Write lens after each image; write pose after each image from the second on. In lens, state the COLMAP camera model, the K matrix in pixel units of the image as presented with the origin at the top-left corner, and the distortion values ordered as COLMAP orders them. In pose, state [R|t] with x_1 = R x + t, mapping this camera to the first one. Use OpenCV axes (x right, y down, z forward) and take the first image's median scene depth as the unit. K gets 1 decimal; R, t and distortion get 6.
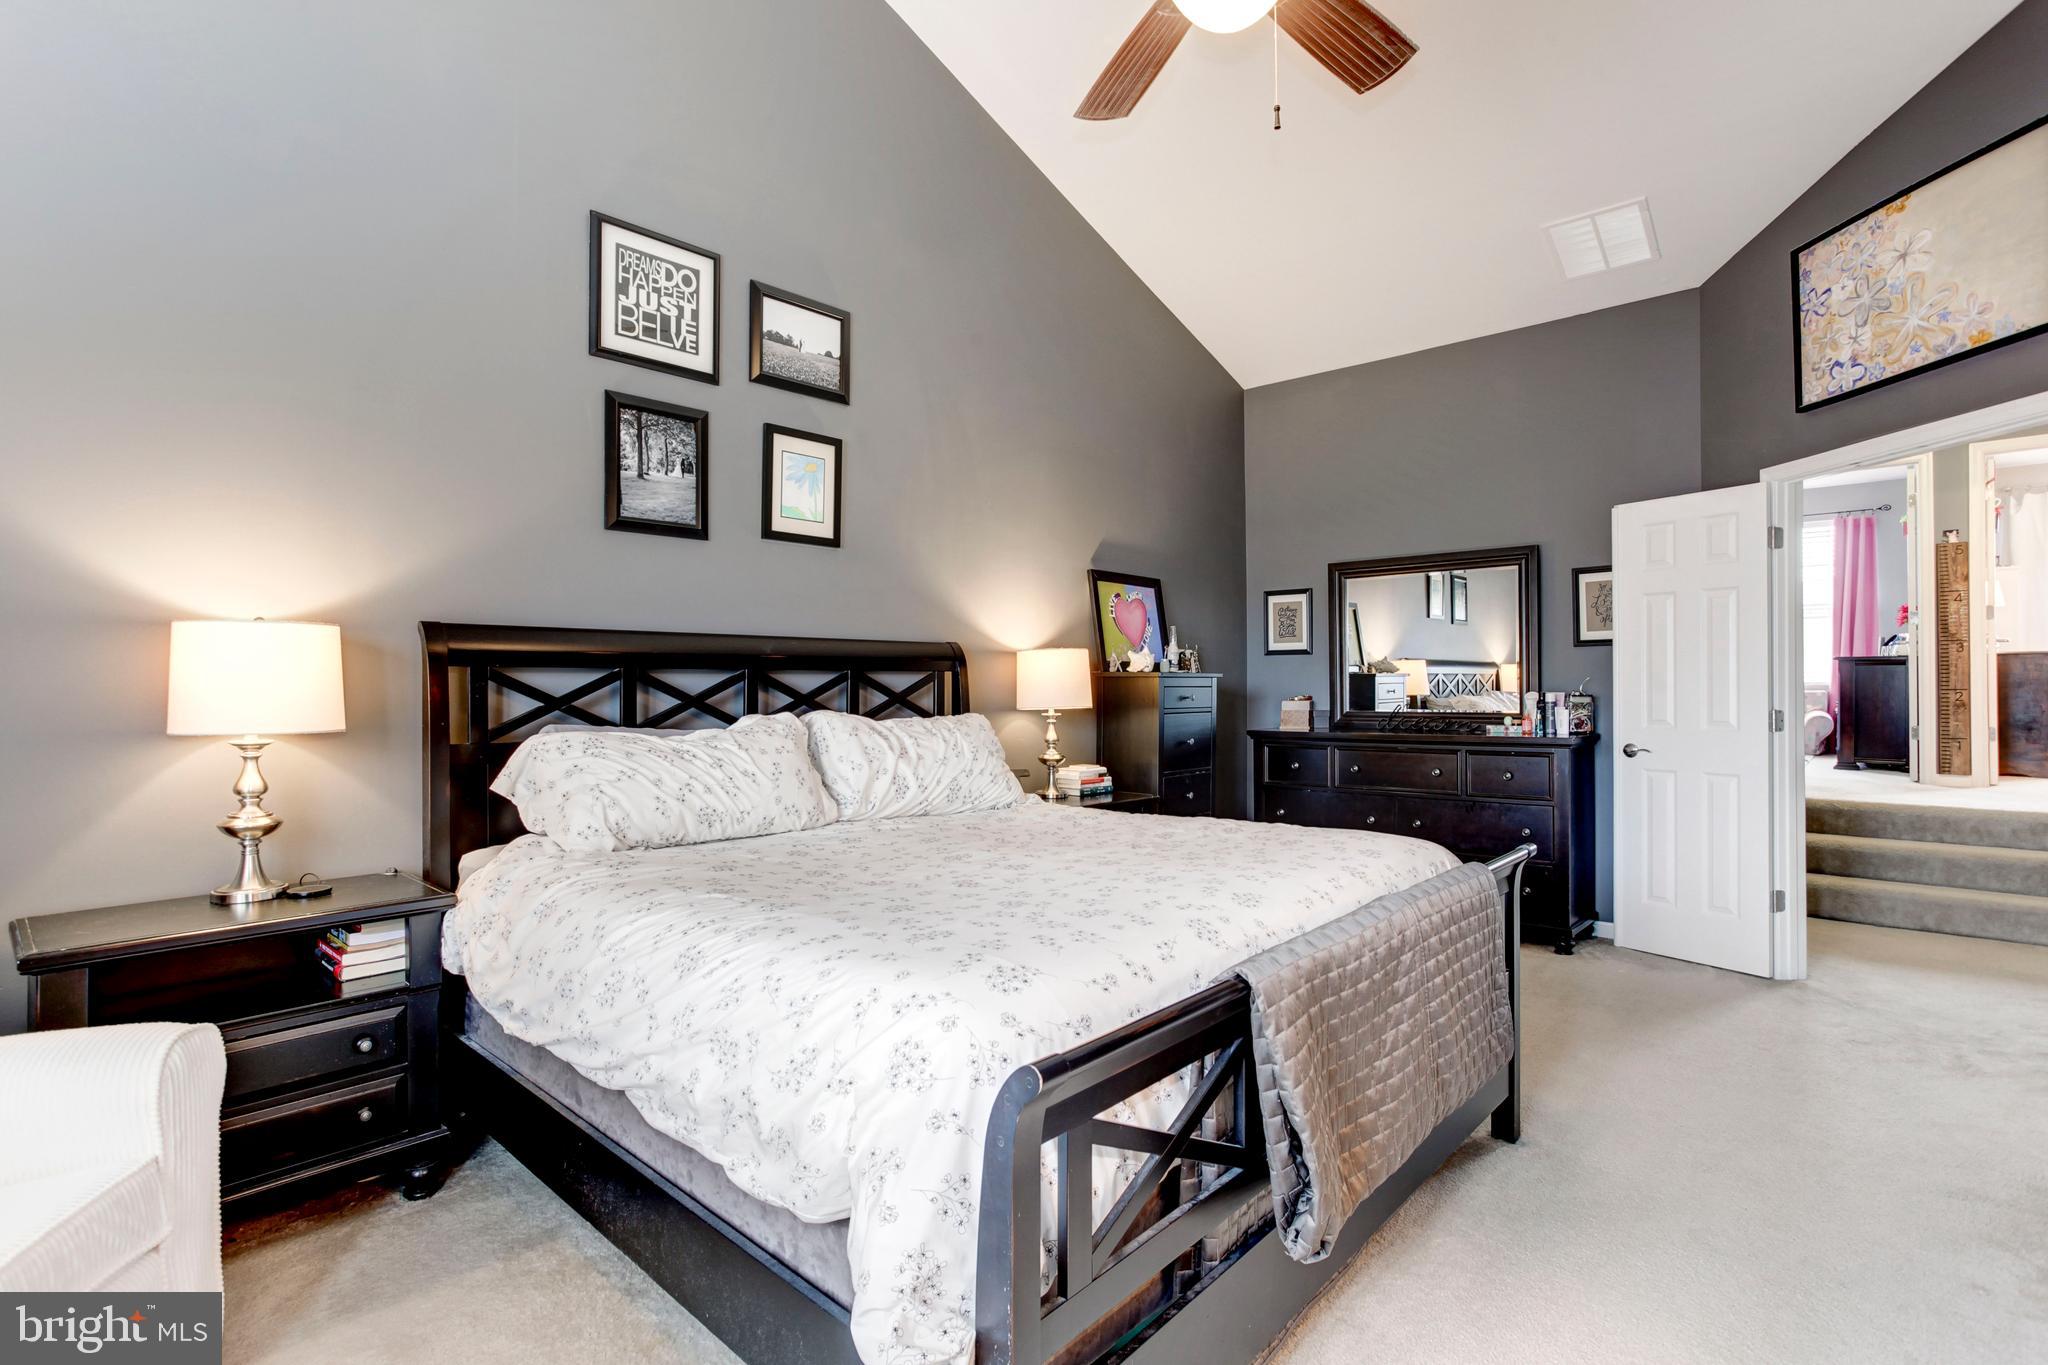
lens RADIAL K [[986.3, 0, 1047.0], [0, 986.3, 679.9], [0, 0, 1]] dist [-0.011278, 0.012130]
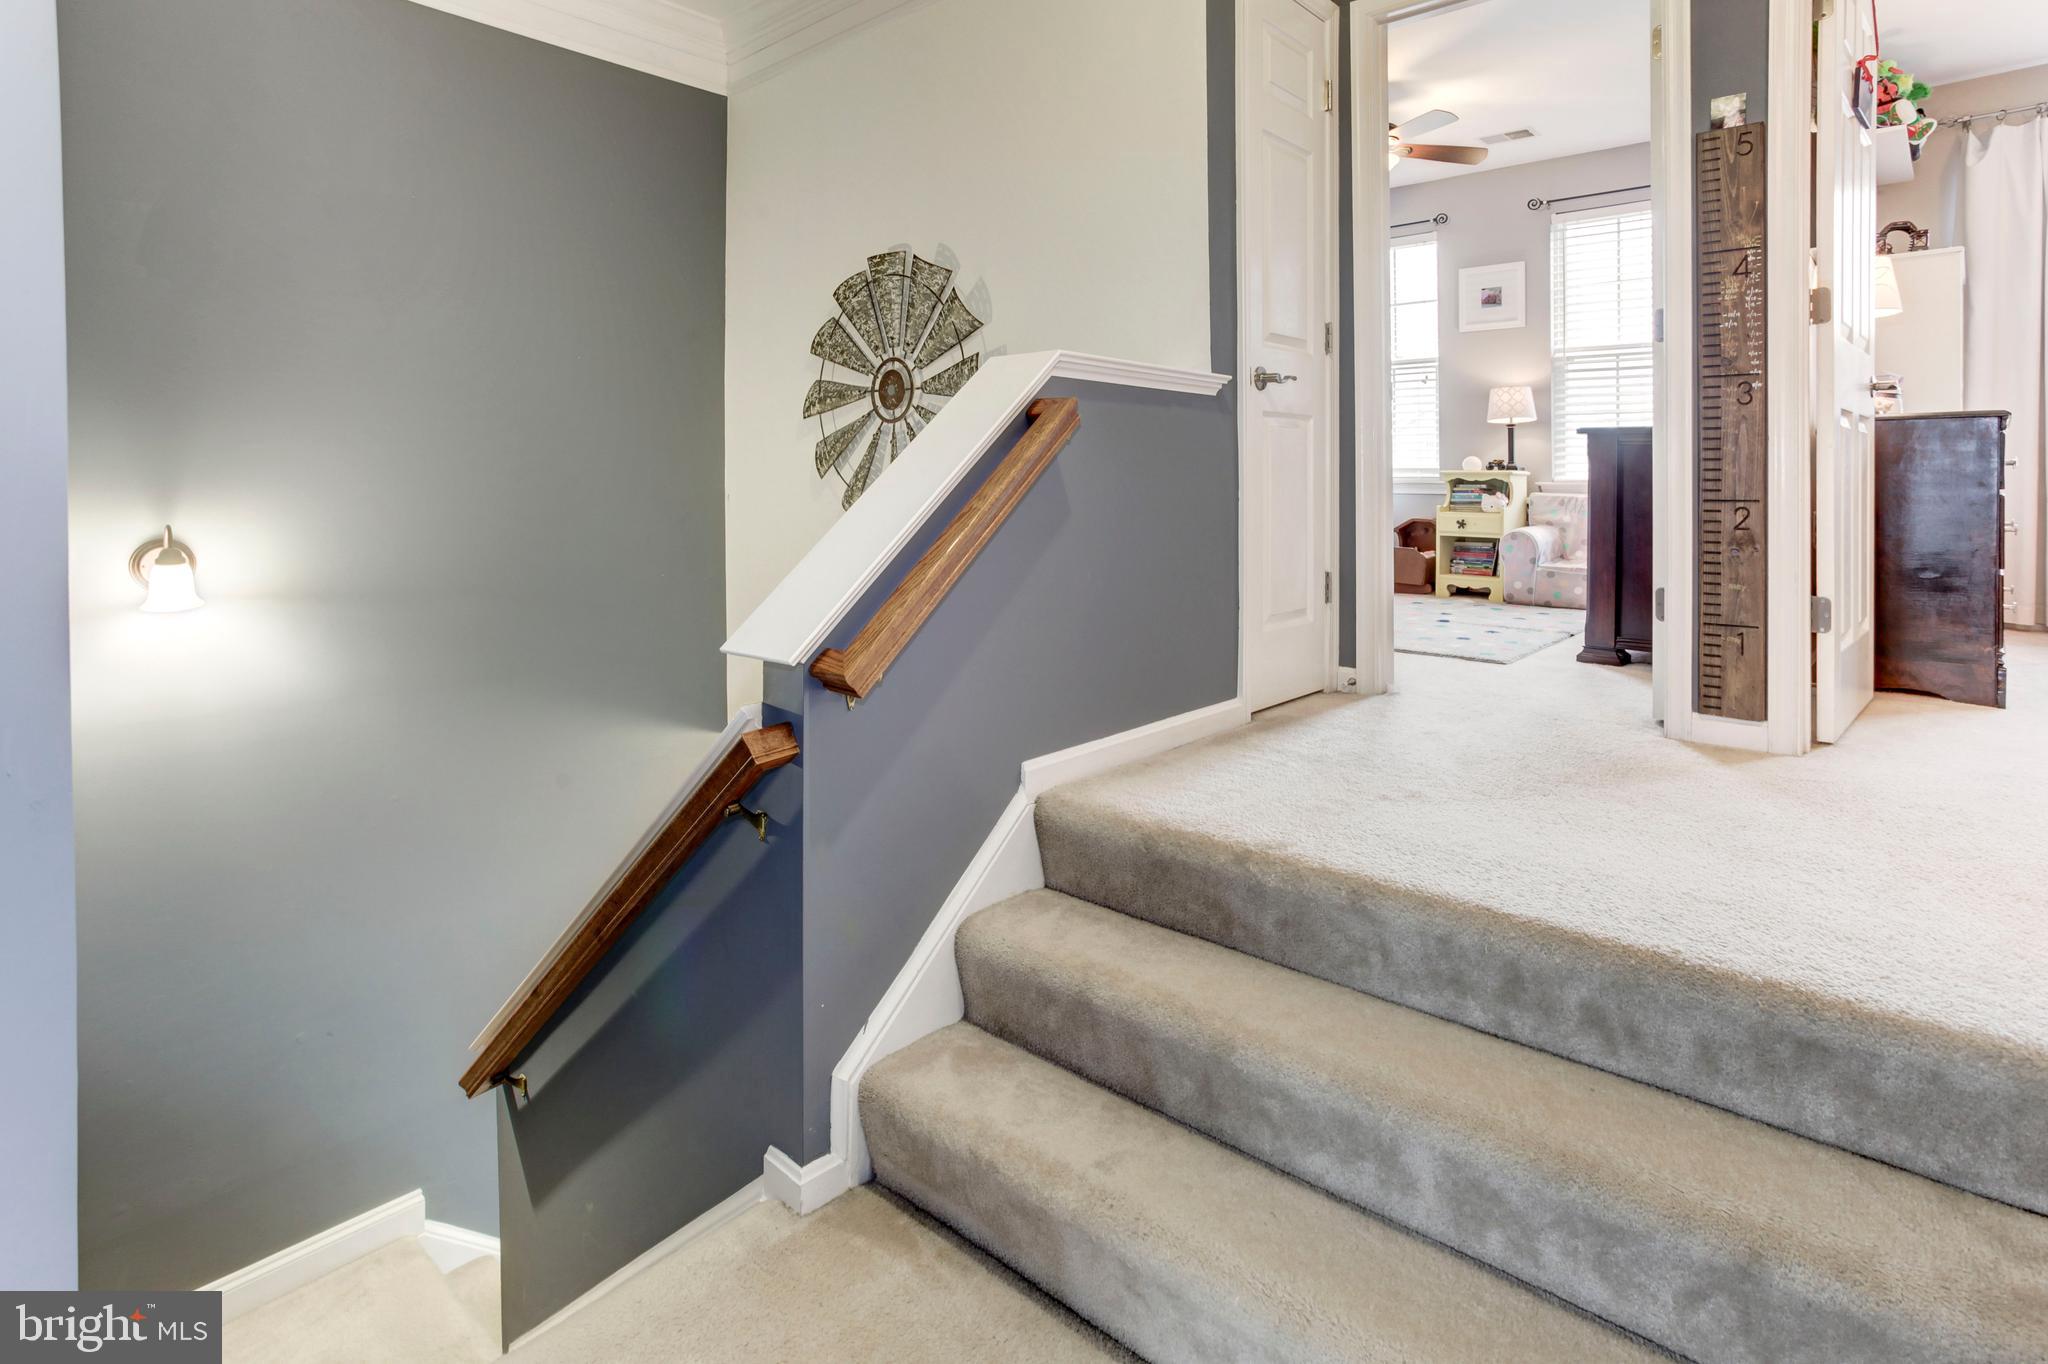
lens RADIAL K [[1061.8, 0, 1049.2], [0, 1061.8, 485.9], [0, 0, 1]] dist [-0.032919, 0.015928]
pose [[0.999997, 0.002432, -0.000238, 0.648442], [-0.002429, 0.999928, 0.011727, -0.000609], [0.000267, -0.011726, 0.999931, 0.580776]]
